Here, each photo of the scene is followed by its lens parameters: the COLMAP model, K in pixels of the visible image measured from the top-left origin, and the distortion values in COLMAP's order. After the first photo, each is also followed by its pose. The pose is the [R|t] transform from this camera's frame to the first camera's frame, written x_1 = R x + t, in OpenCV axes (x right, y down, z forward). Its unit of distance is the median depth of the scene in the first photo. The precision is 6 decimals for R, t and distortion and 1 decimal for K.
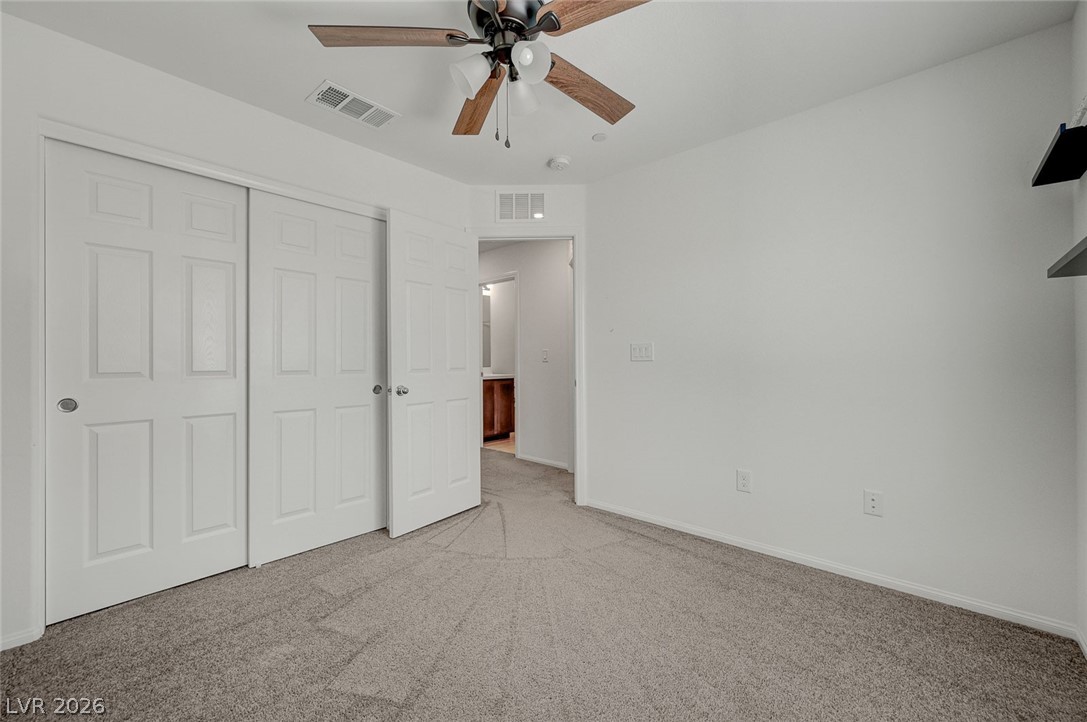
lens RADIAL K [[430.9, 0, 547.8], [0, 430.9, 357.7], [0, 0, 1]] dist [0.003371, -0.000285]
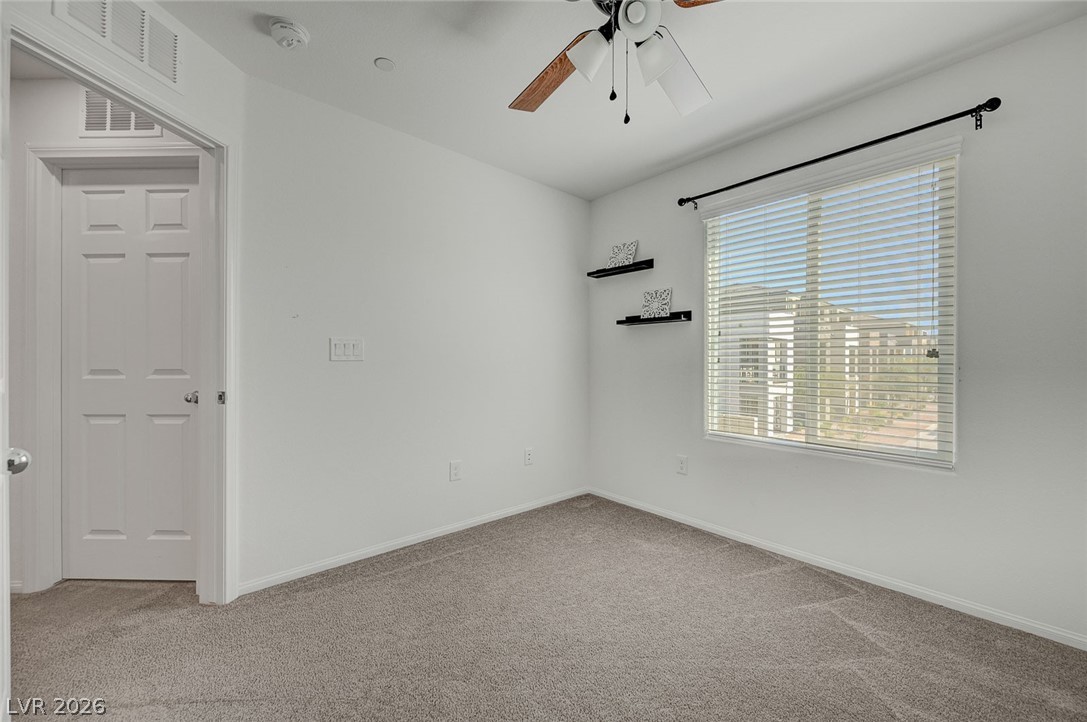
lens RADIAL K [[430.9, 0, 553.2], [0, 430.9, 361.6], [0, 0, 1]] dist [0.003371, -0.000285]
pose [[0.114196, -0.005349, 0.993444, -0.587432], [-0.012824, 0.999894, 0.006858, -0.001535], [-0.993376, -0.013524, 0.114115, 0.616733]]
